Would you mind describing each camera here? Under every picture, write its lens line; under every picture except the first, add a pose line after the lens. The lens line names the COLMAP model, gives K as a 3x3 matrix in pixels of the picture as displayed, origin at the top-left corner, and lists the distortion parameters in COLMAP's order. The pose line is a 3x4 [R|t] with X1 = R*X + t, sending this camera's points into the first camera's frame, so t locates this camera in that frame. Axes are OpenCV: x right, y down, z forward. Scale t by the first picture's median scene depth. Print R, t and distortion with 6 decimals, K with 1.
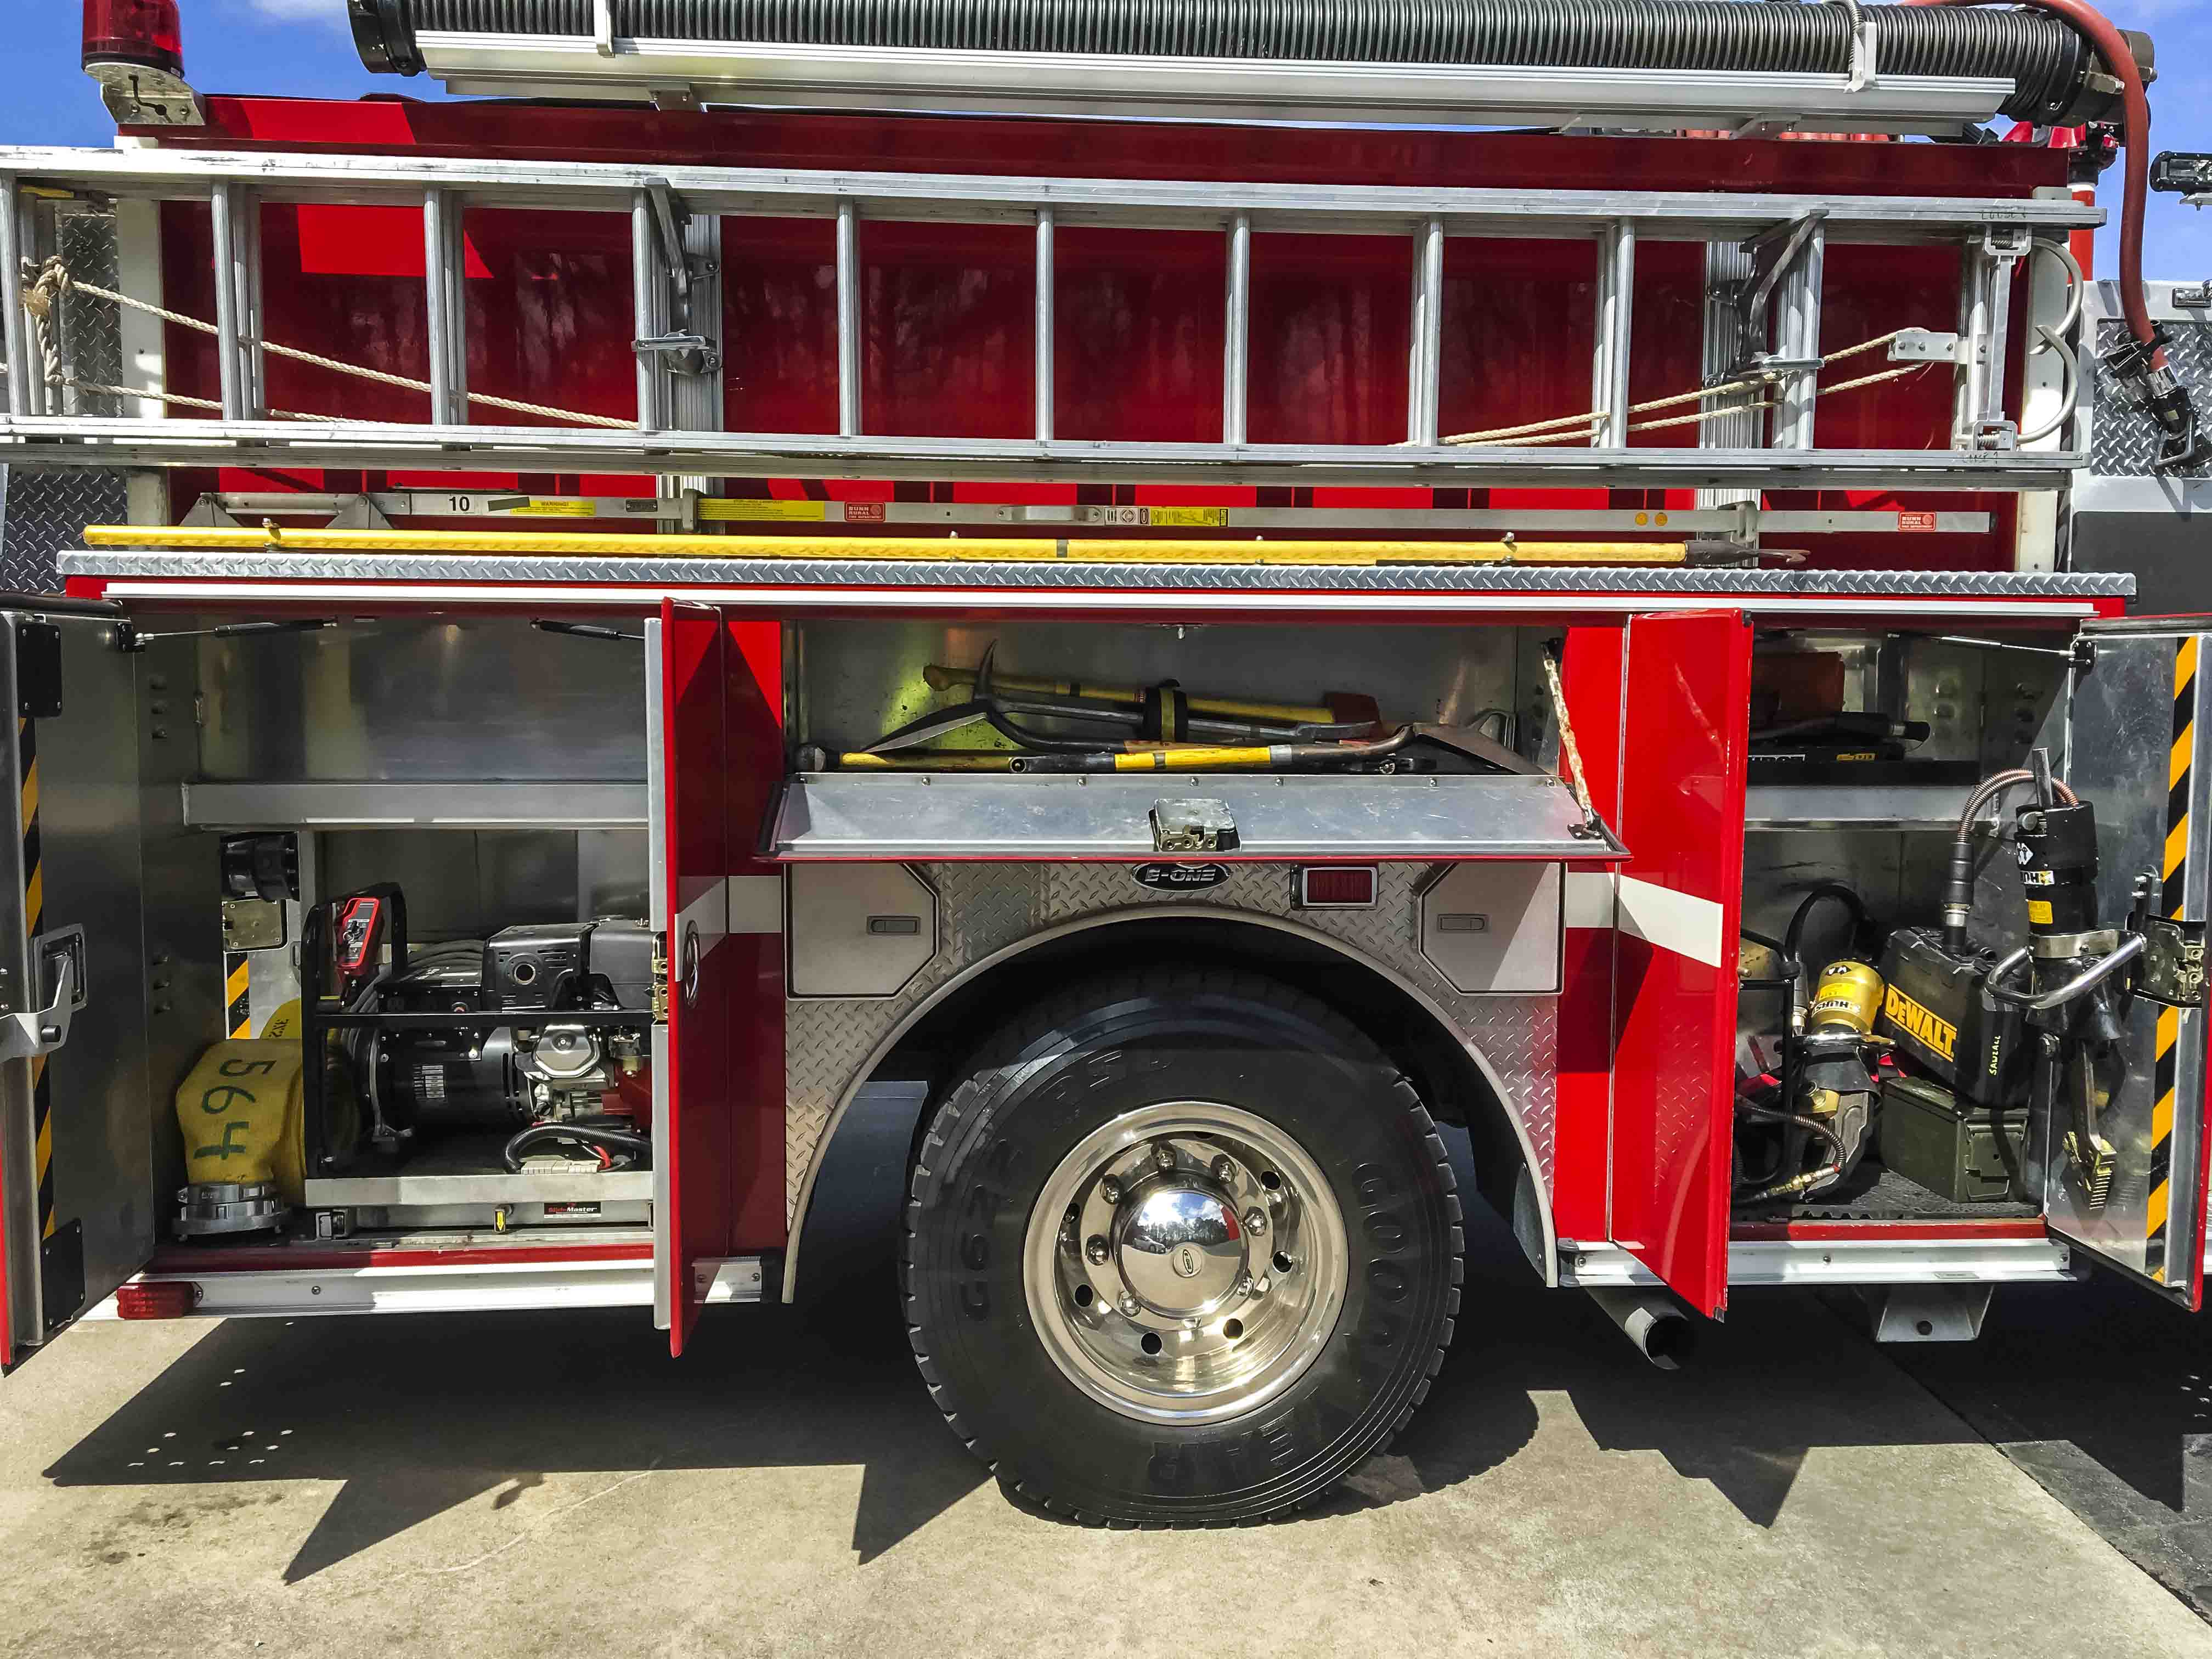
lens RADIAL K [[1886.6, 0, 1106.0], [0, 1886.6, 829.5], [0, 0, 1]] dist [0.015937, -0.003901]
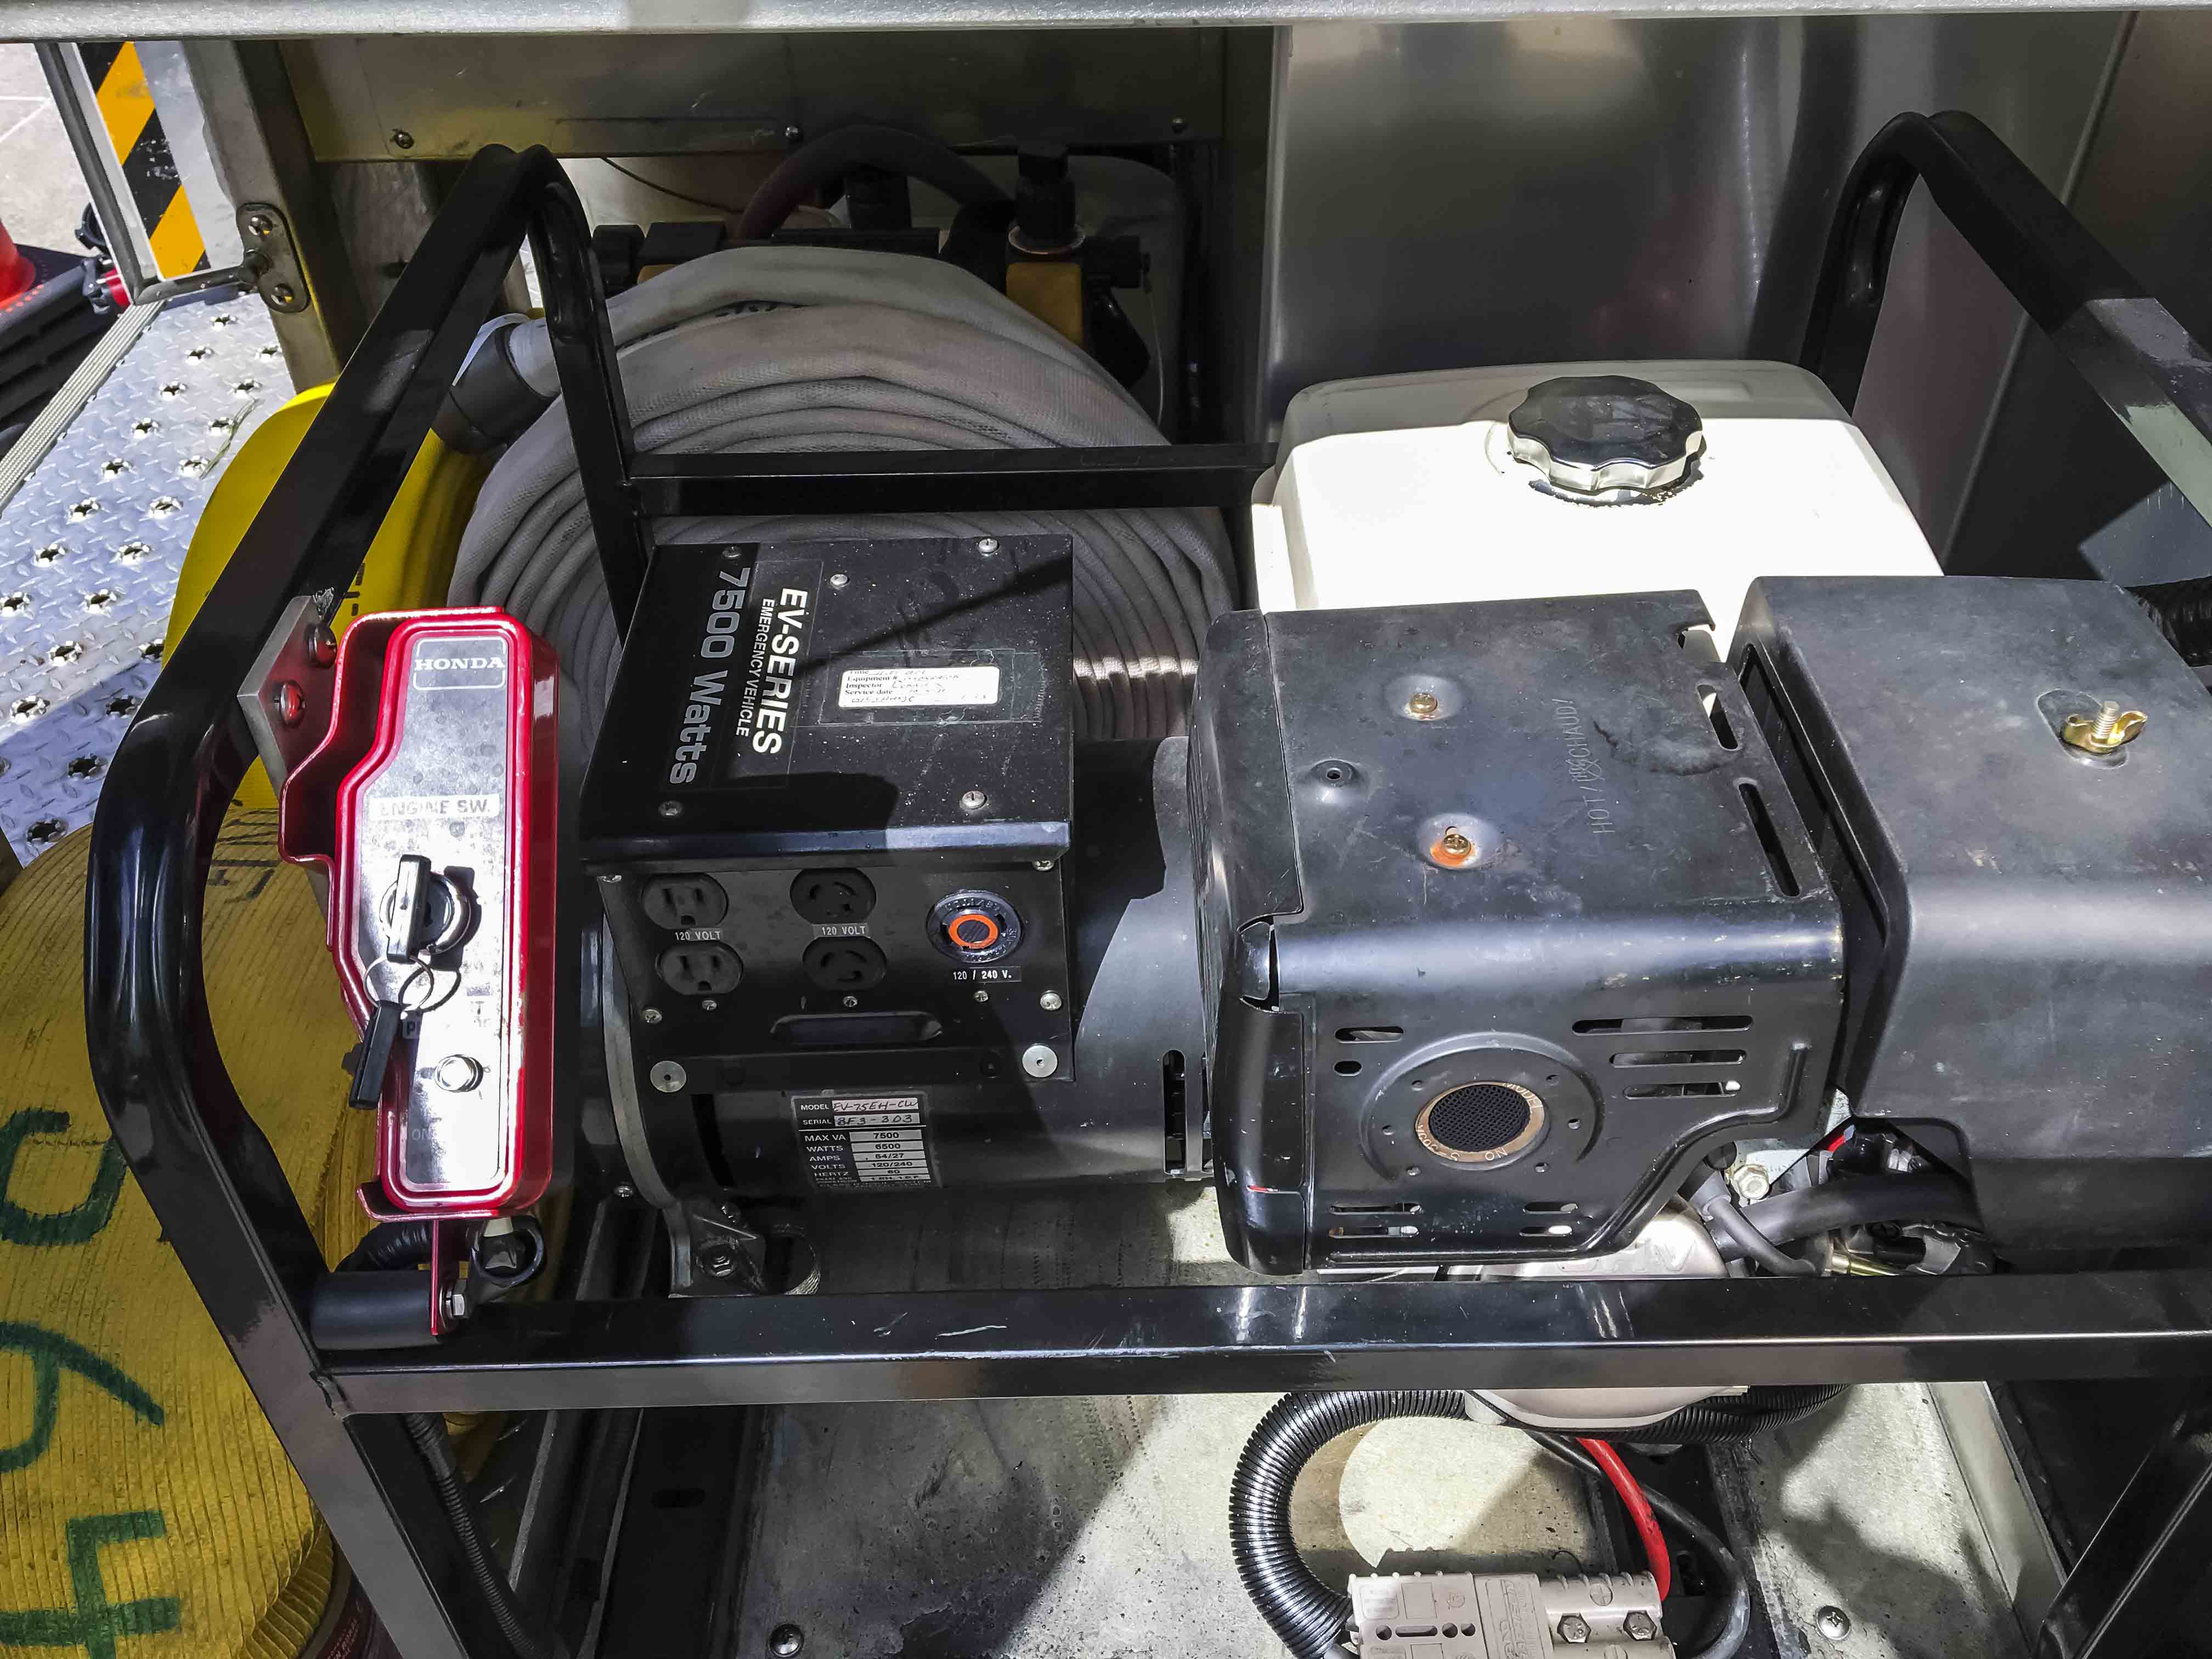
lens RADIAL K [[1886.6, 0, 1106.0], [0, 1886.6, 829.5], [0, 0, 1]] dist [0.015937, -0.003901]
pose [[0.997673, 0.028782, -0.061806, -0.314524], [0.014576, 0.795521, 0.605751, -0.042407], [0.066603, -0.605242, 0.793250, 0.838193]]
